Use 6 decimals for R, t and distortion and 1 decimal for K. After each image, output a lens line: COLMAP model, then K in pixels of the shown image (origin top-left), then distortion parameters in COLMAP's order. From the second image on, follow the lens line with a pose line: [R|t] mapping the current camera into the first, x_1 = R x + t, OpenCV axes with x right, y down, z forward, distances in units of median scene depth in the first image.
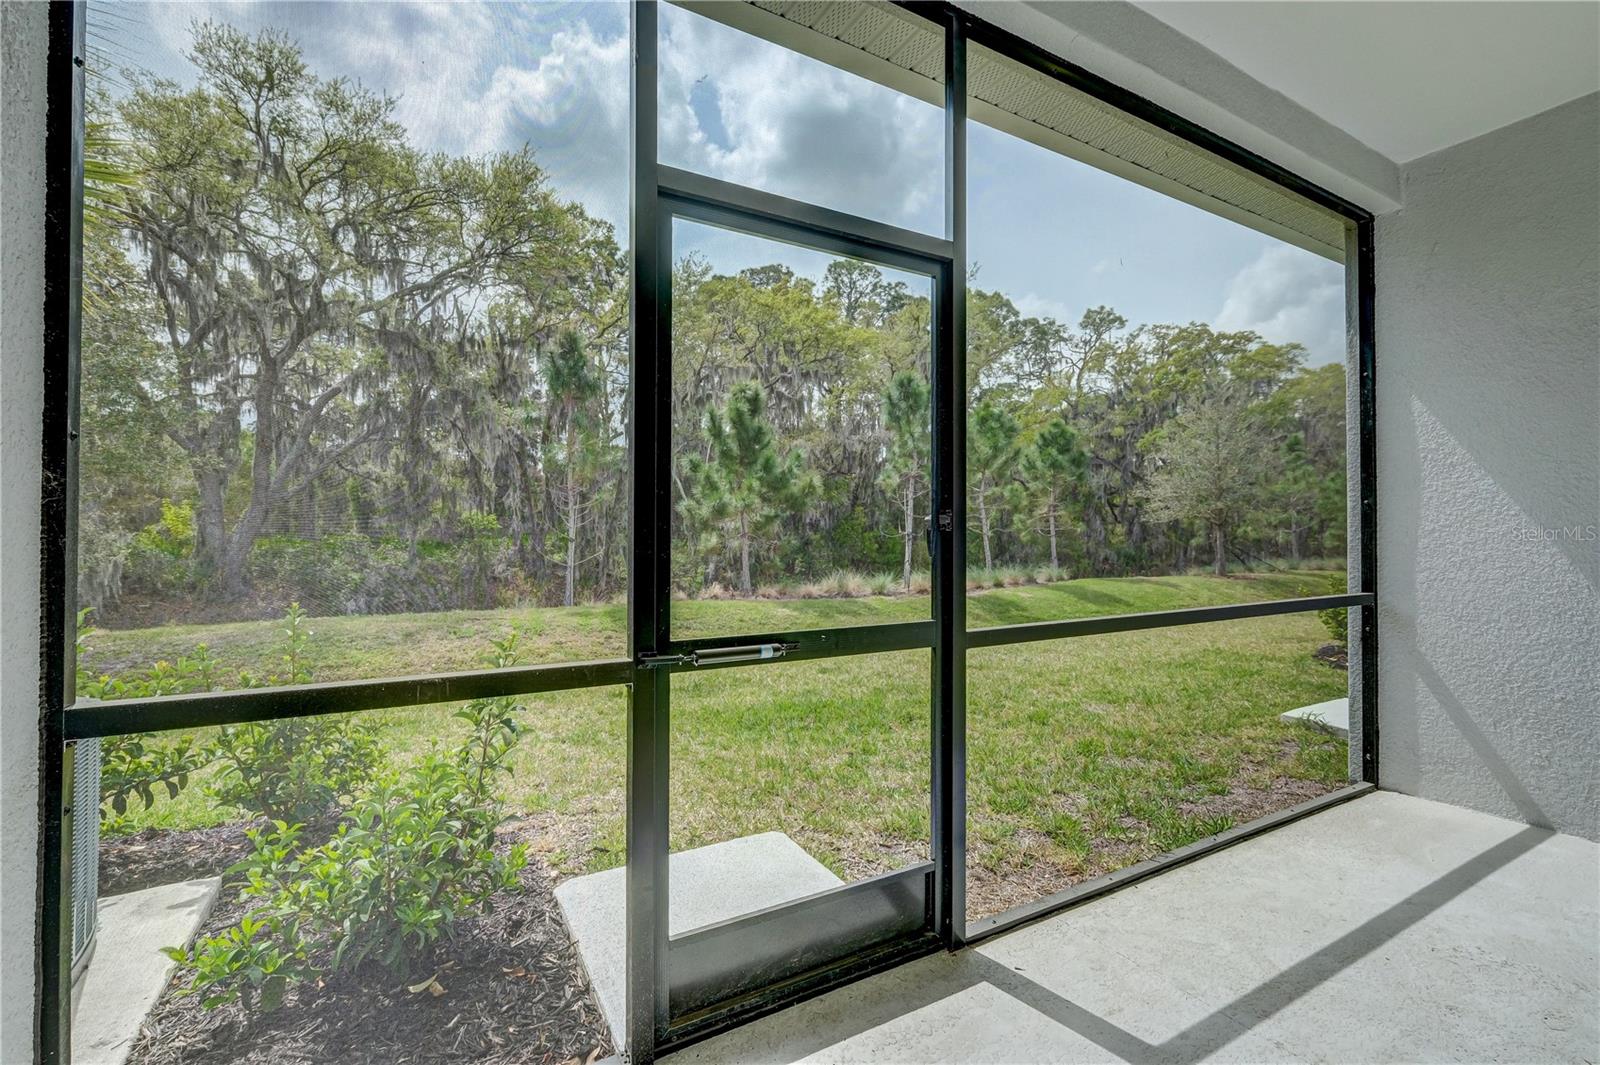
lens RADIAL K [[715.3, 0, 808.6], [0, 715.3, 528.4], [0, 0, 1]] dist [-0.000261, 0.000352]
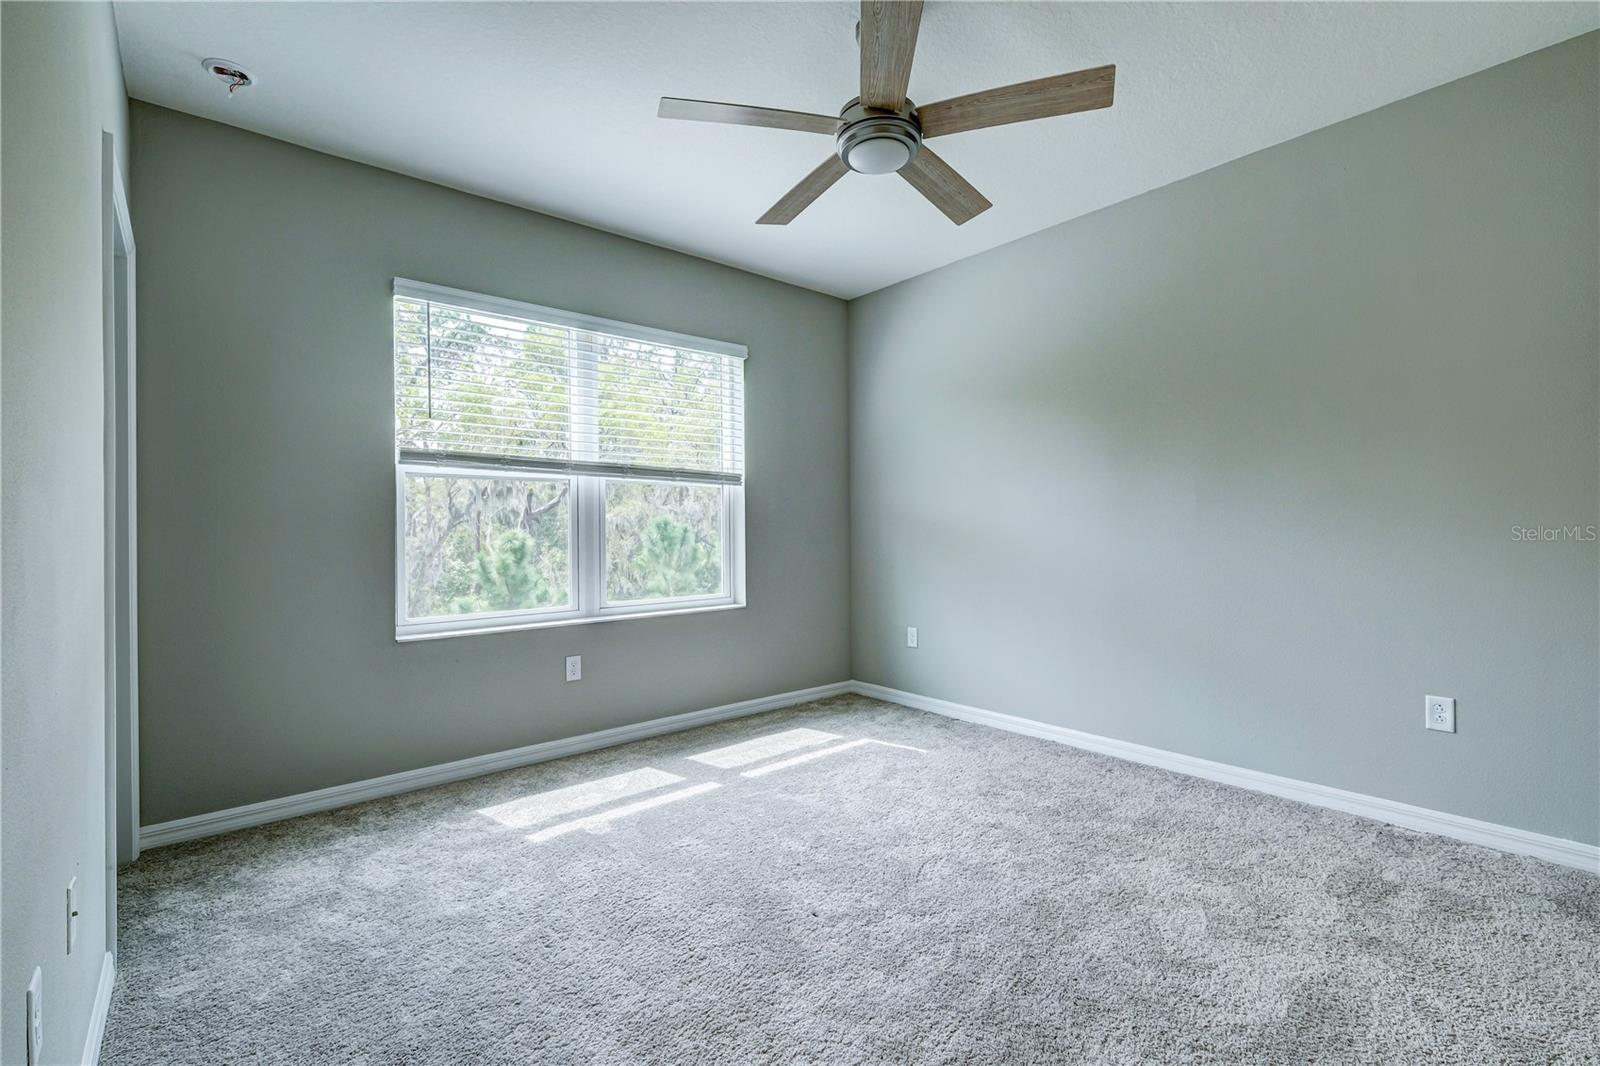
lens RADIAL K [[715.3, 0, 808.6], [0, 715.3, 528.9], [0, 0, 1]] dist [-0.000261, 0.000352]
pose [[0.983793, -0.005171, 0.179234, 0.094500], [0.002101, 0.999848, 0.017315, -0.128131], [-0.179296, -0.016657, 0.983654, -0.107040]]
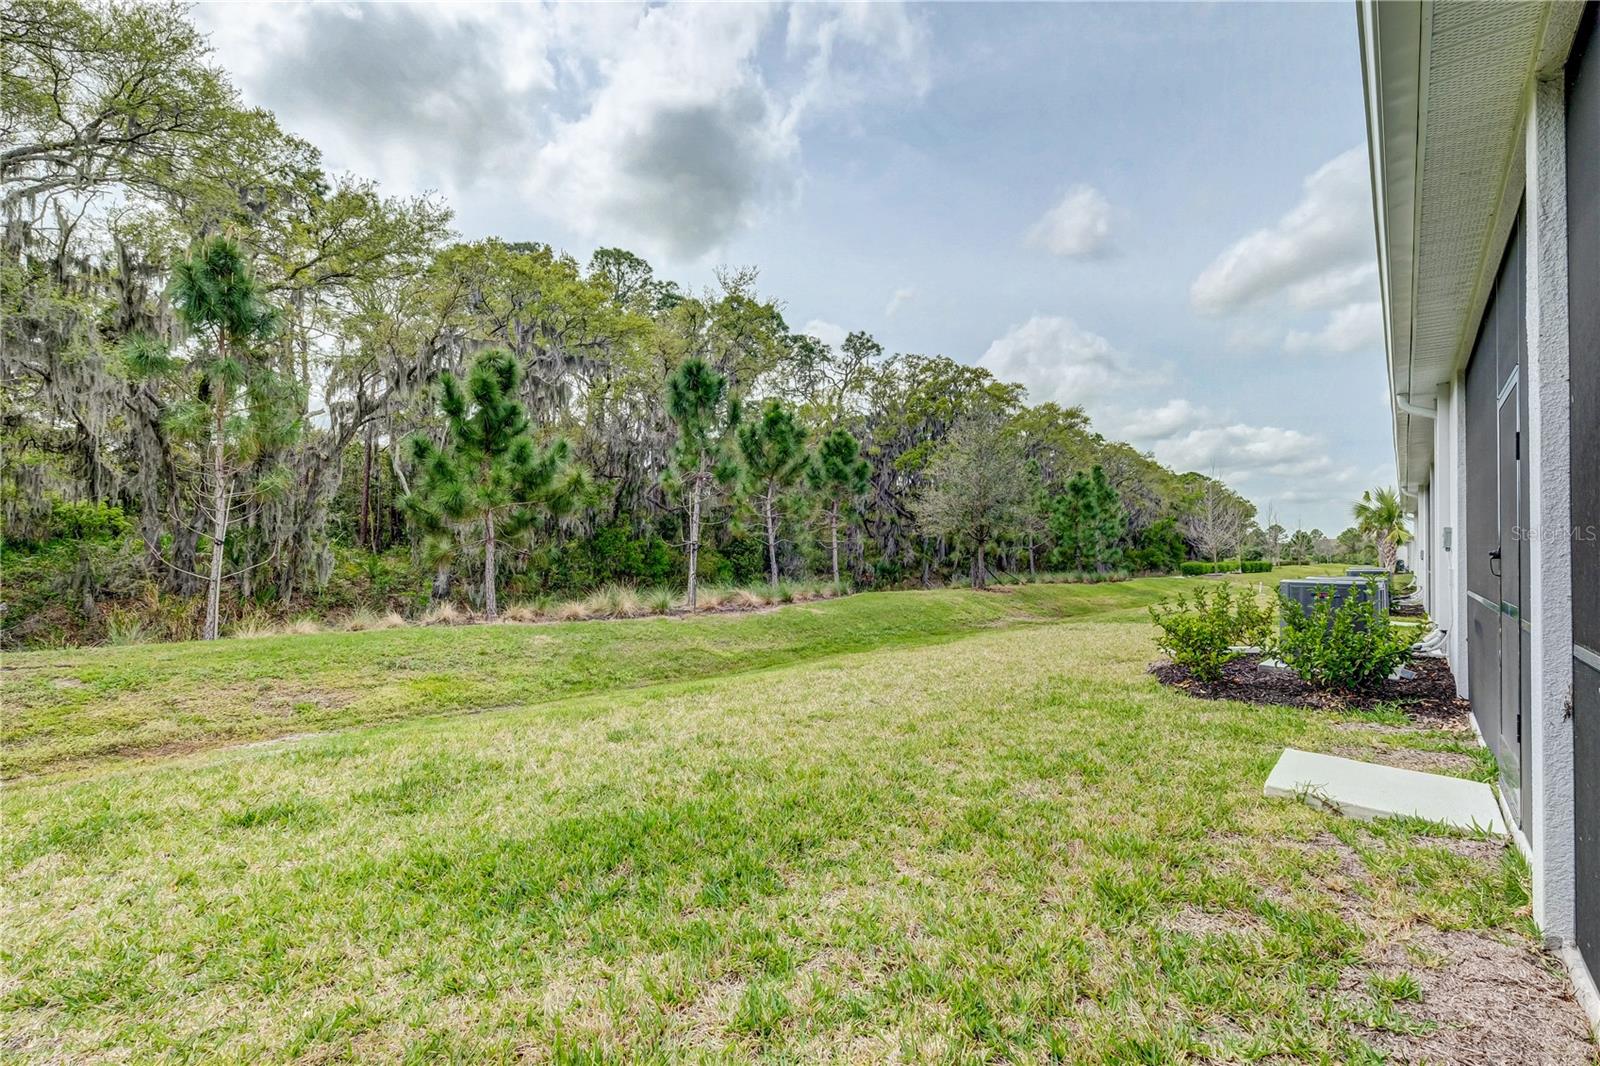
lens RADIAL K [[715.3, 0, 808.6], [0, 715.3, 528.9], [0, 0, 1]] dist [-0.000261, 0.000352]
pose [[0.944399, 0.025414, 0.327819, -0.008427], [-0.020784, 0.999629, -0.017620, 0.001725], [-0.328146, 0.009827, 0.944576, 0.075899]]
